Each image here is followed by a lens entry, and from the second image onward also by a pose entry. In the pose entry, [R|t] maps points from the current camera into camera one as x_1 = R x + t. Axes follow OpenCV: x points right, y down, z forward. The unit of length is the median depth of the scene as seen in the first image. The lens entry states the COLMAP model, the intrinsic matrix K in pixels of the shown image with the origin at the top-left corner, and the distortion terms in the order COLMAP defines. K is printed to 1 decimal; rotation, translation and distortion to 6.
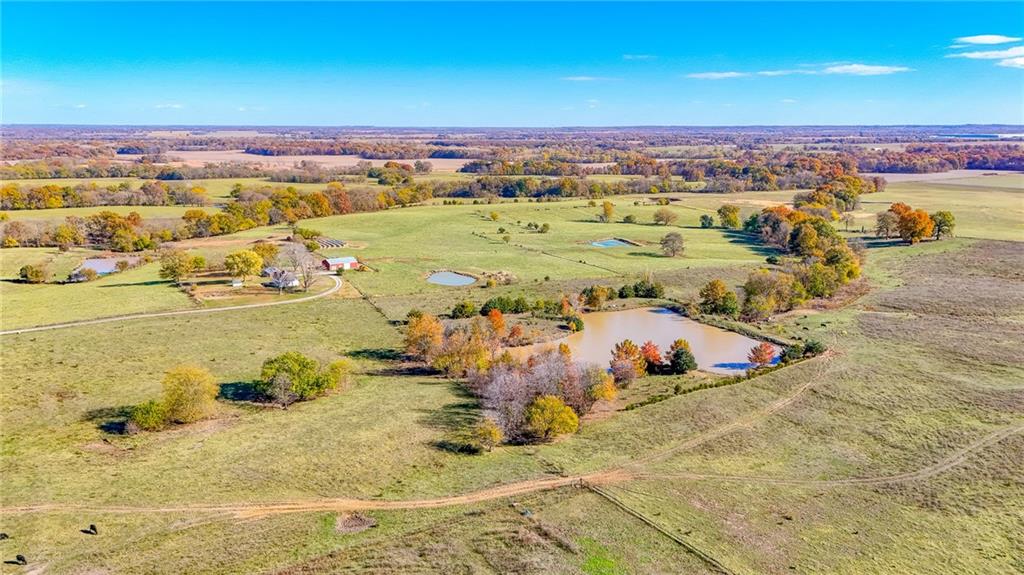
lens RADIAL K [[735.0, 0, 508.4], [0, 735.0, 286.0], [0, 0, 1]] dist [0.061853, -0.052862]
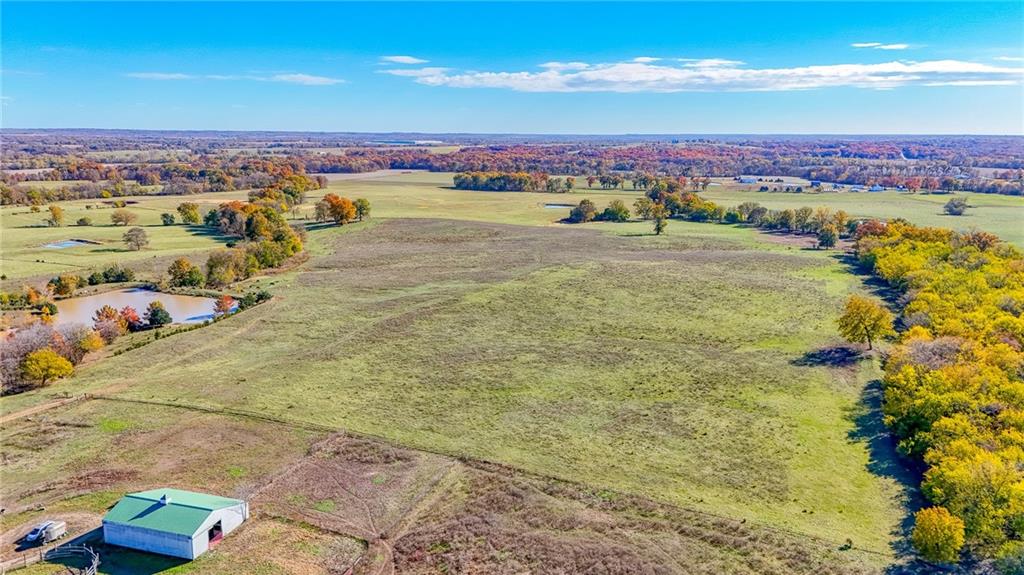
lens RADIAL K [[735.0, 0, 508.4], [0, 735.0, 286.0], [0, 0, 1]] dist [0.061853, -0.052862]
pose [[0.771027, -0.125105, 0.624392, -0.035471], [0.129264, 0.990847, 0.038908, 0.032645], [-0.623545, 0.050712, 0.780141, -0.144175]]
